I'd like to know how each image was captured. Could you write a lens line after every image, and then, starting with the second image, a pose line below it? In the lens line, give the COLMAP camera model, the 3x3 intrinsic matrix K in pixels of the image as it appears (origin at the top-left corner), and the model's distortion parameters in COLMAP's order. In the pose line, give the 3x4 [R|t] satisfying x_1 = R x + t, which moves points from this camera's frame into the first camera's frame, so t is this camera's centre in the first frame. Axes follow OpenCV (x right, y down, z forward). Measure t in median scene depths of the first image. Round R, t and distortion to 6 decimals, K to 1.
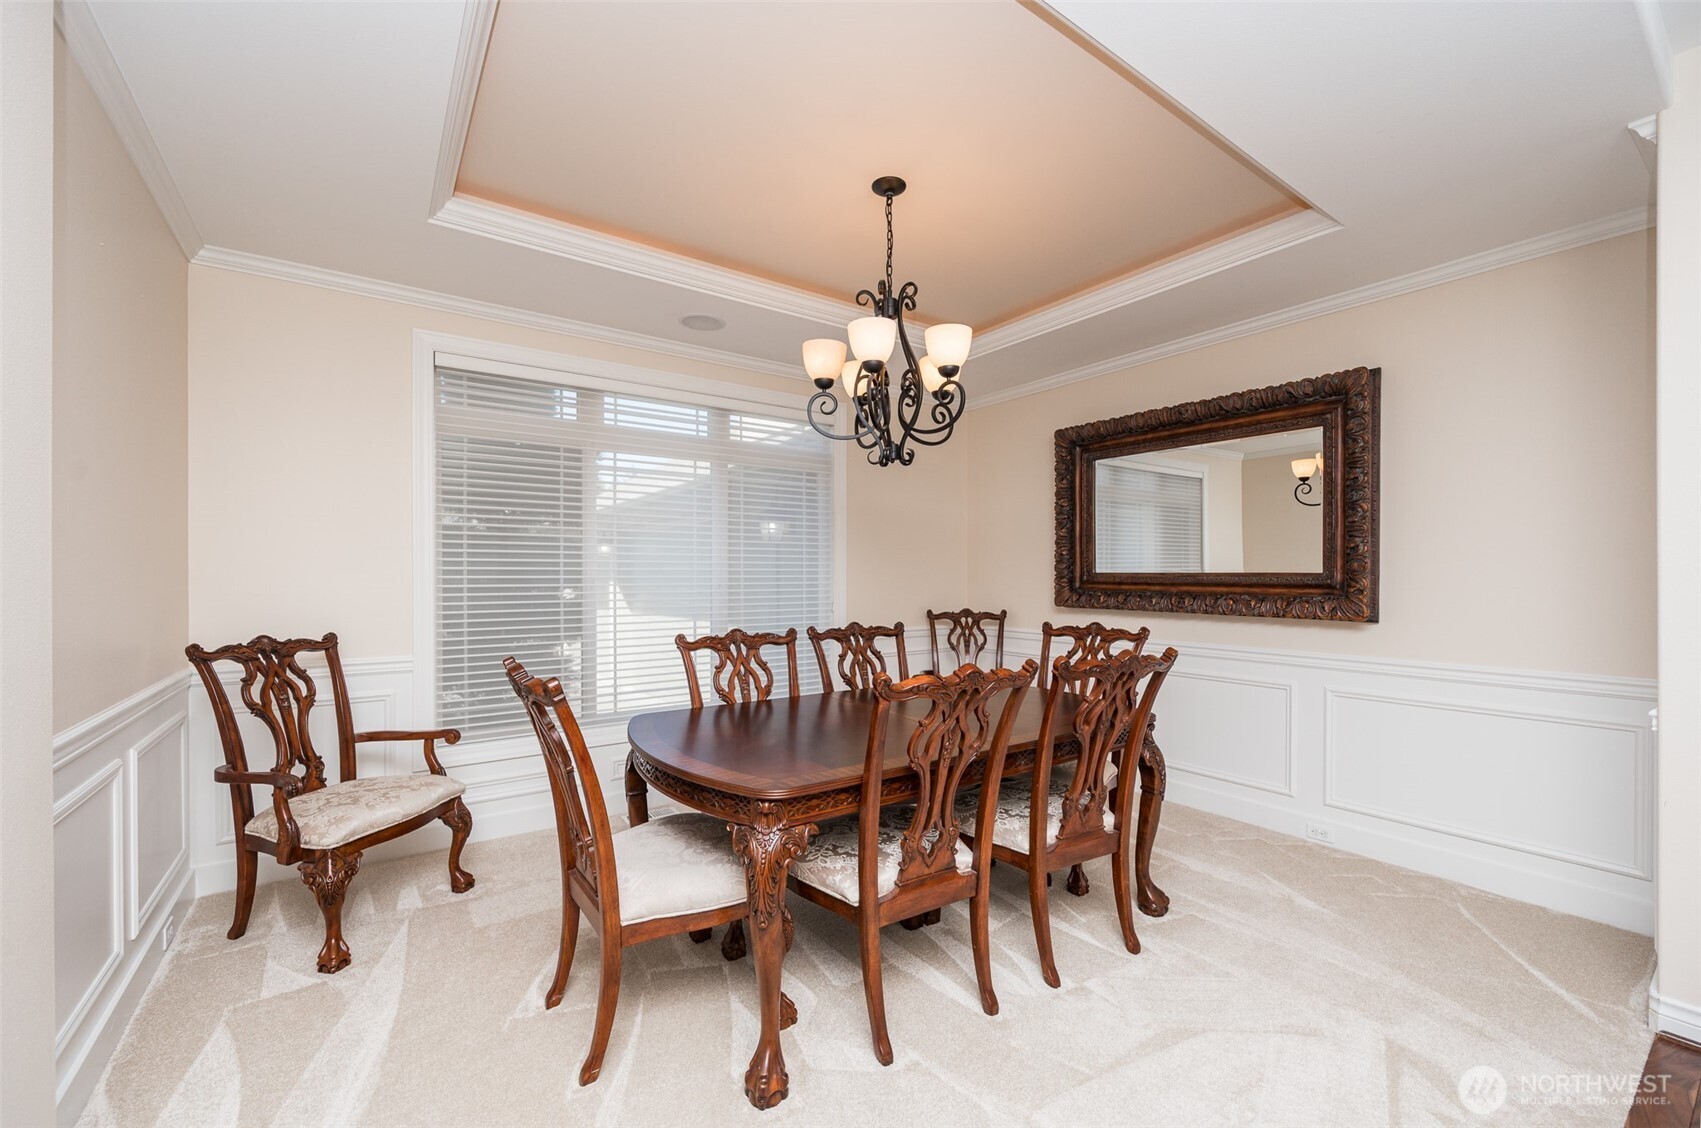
lens RADIAL K [[676.3, 0, 859.2], [0, 676.3, 579.6], [0, 0, 1]] dist [-0.005610, 0.000347]
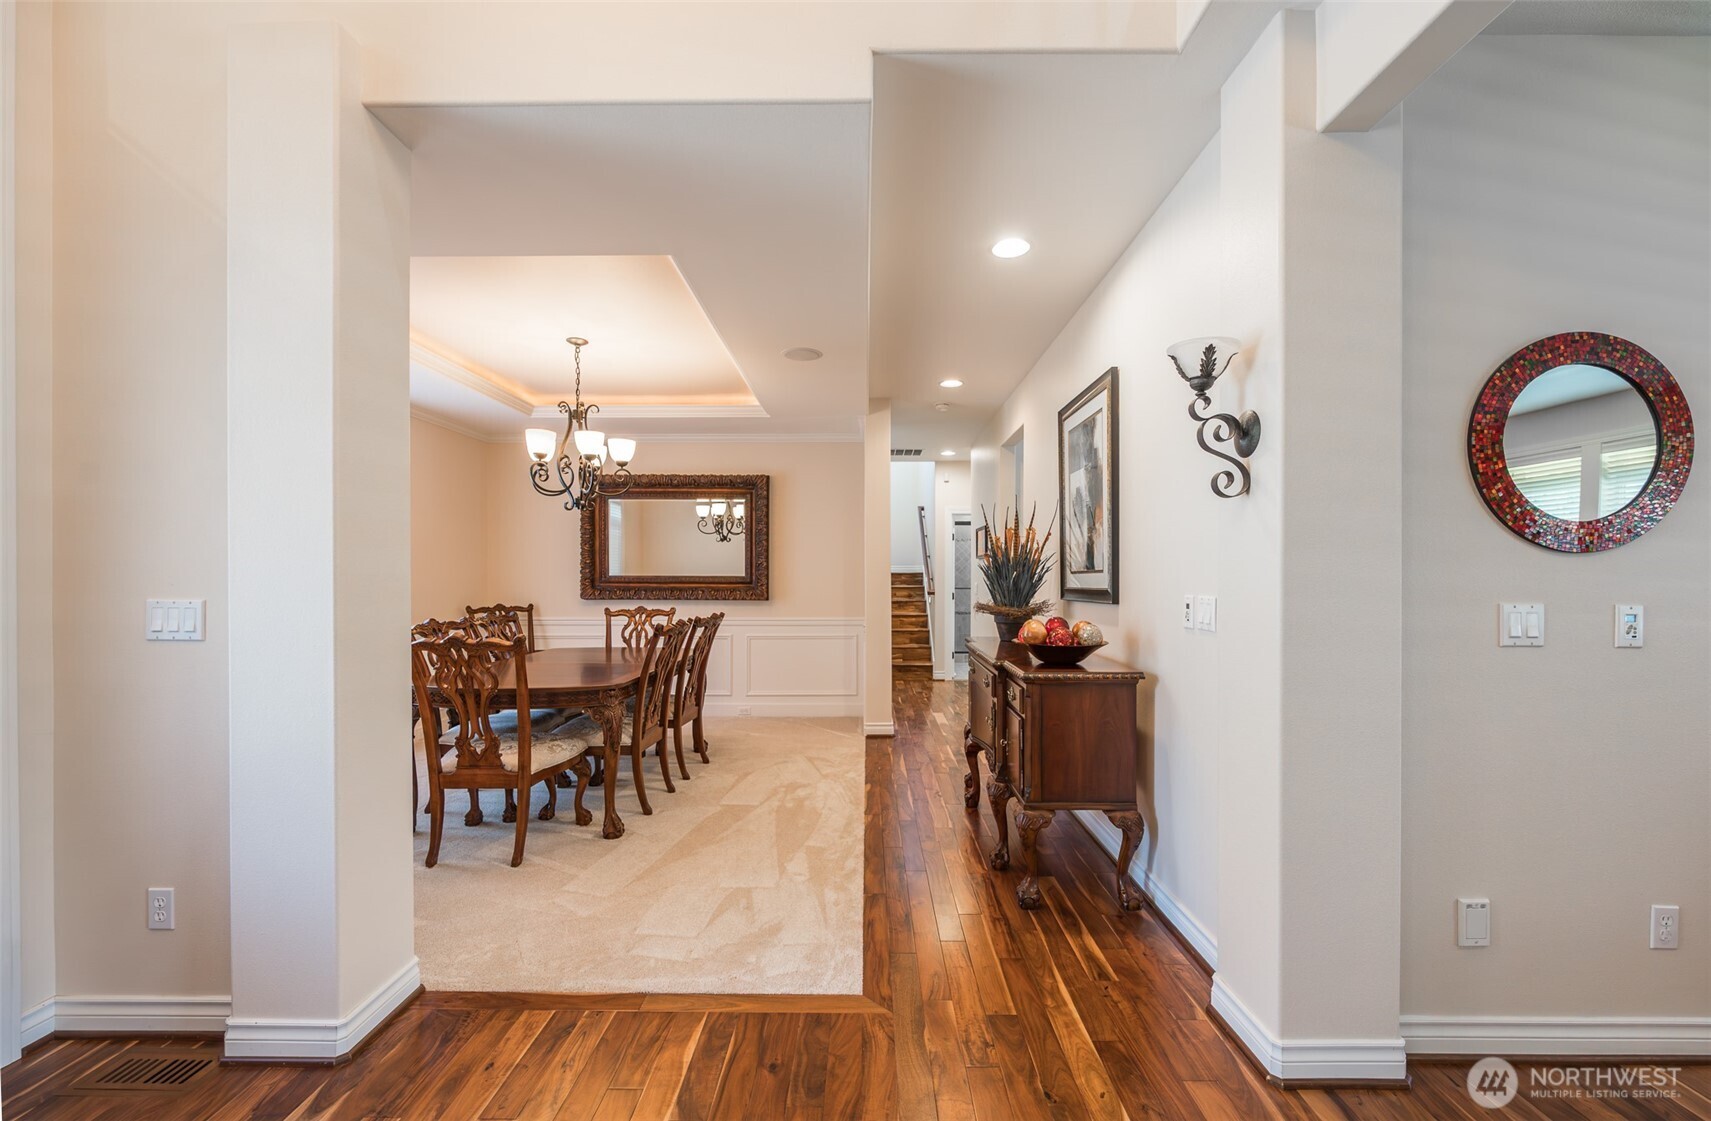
lens RADIAL K [[681.4, 0, 851.9], [0, 681.4, 569.8], [0, 0, 1]] dist [0.001842, 0.000019]
pose [[0.603192, 0.005235, 0.797579, -0.665540], [0.003094, 0.999956, -0.008904, -0.009482], [-0.797590, 0.007839, 0.603149, -0.406099]]
